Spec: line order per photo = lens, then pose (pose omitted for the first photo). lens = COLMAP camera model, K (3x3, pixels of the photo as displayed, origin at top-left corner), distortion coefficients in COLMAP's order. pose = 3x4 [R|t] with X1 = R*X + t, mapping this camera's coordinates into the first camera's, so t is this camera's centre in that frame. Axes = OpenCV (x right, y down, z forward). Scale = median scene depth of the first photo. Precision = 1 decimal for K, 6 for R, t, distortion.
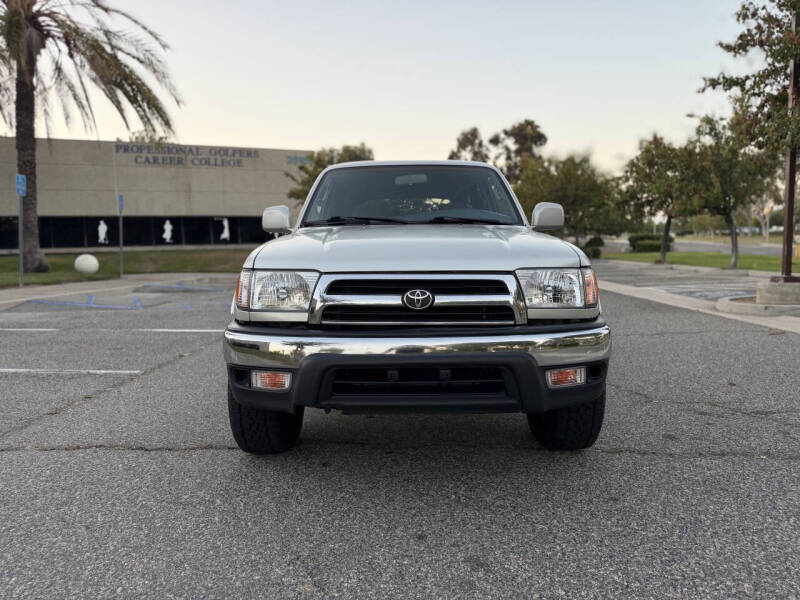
lens RADIAL K [[565.4, 0, 402.5], [0, 565.4, 299.4], [0, 0, 1]] dist [0.037381, -0.043521]
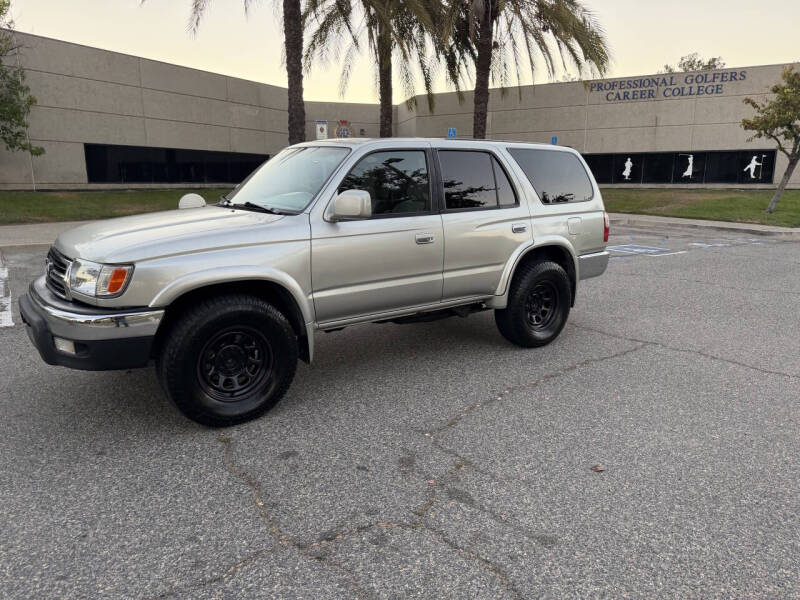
lens RADIAL K [[565.4, 0, 407.0], [0, 565.4, 301.4], [0, 0, 1]] dist [0.037381, -0.043521]
pose [[0.609550, 0.187001, -0.770376, 0.216075], [-0.089997, 0.981821, 0.167118, -0.031020], [0.787622, -0.032535, 0.615299, 0.100133]]
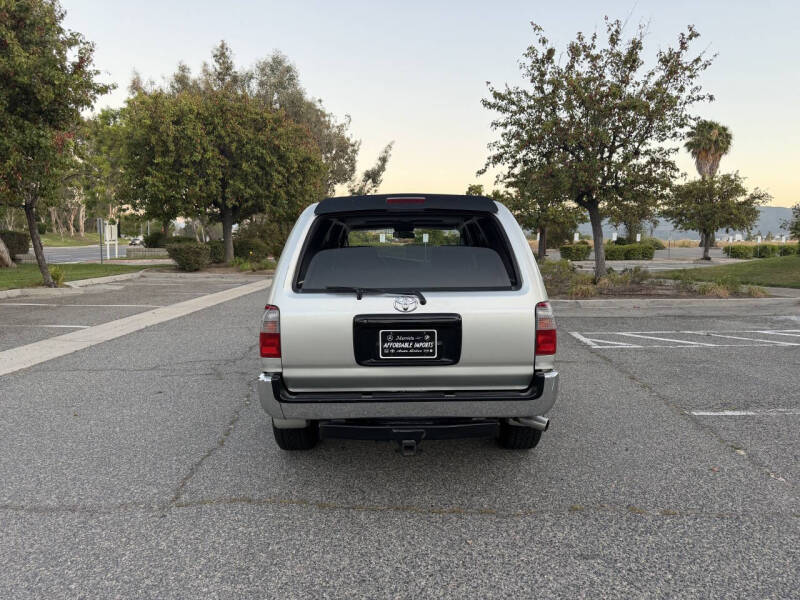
lens RADIAL K [[565.4, 0, 403.4], [0, 565.4, 302.8], [0, 0, 1]] dist [0.037381, -0.043521]
pose [[-0.999756, 0.022029, 0.001720, 0.003644], [0.021932, 0.979838, 0.198587, -0.070172], [0.002690, 0.198576, -0.980082, 0.525918]]
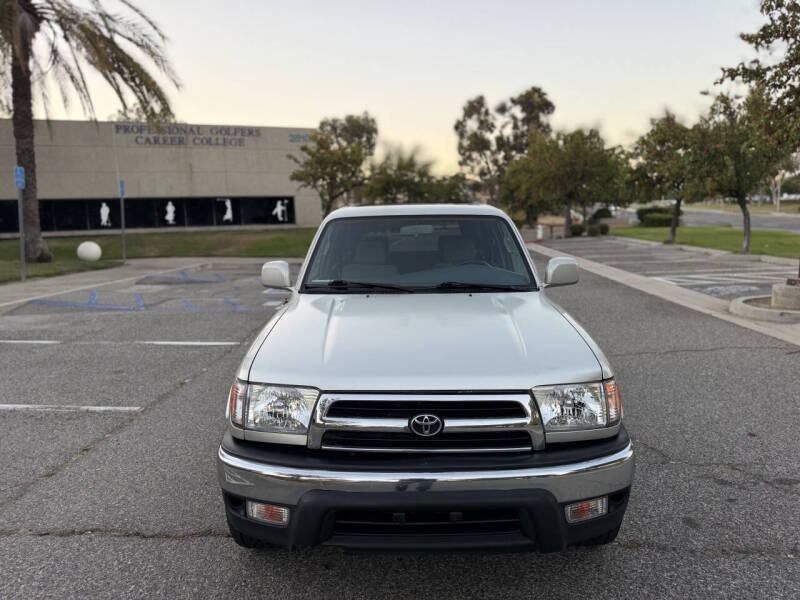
lens RADIAL K [[565.4, 0, 400.2], [0, 565.4, 297.0], [0, 0, 1]] dist [0.037381, -0.043521]
pose [[0.999923, -0.001386, -0.012318, -0.000440], [0.002018, 0.998673, 0.051465, -0.031442], [0.012231, -0.051486, 0.998599, 0.010751]]
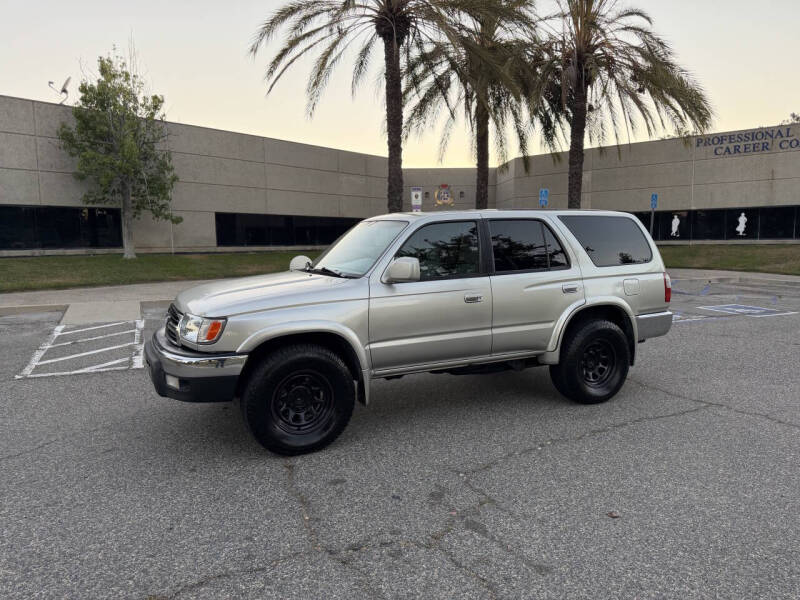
lens RADIAL K [[565.4, 0, 398.9], [0, 565.4, 298.1], [0, 0, 1]] dist [0.037381, -0.043521]
pose [[0.442174, 0.108449, -0.890349, 0.250107], [-0.082256, 0.993383, 0.080148, -0.035913], [0.893149, 0.037797, 0.448169, 0.102518]]
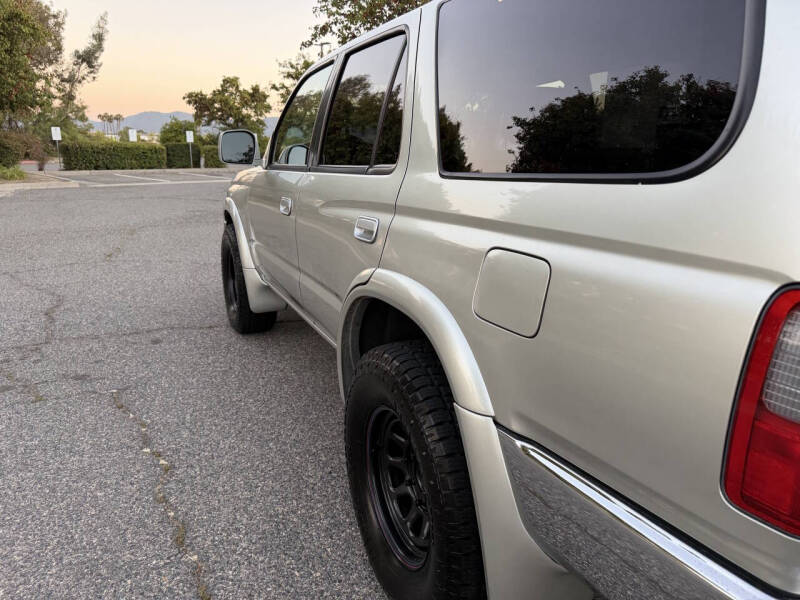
lens RADIAL K [[567.5, 0, 403.9], [0, 567.5, 299.7], [0, 0, 1]] dist [0.001373, -0.011735]
pose [[-0.902853, 0.115935, -0.414023, 0.082723], [-0.037642, 0.937947, 0.344729, -0.047145], [0.428298, 0.326824, -0.842465, 0.377377]]
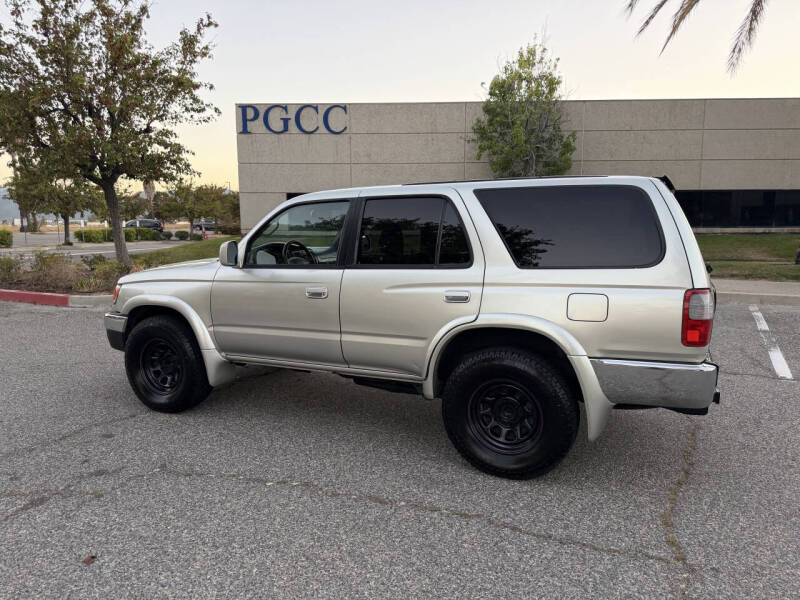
lens RADIAL K [[565.4, 0, 396.7], [0, 565.4, 303.8], [0, 0, 1]] dist [0.037381, -0.043521]
pose [[-0.425736, 0.148248, -0.892621, 0.218716], [-0.069825, 0.978163, 0.195758, -0.057453], [0.902149, 0.145669, -0.406088, 0.349549]]
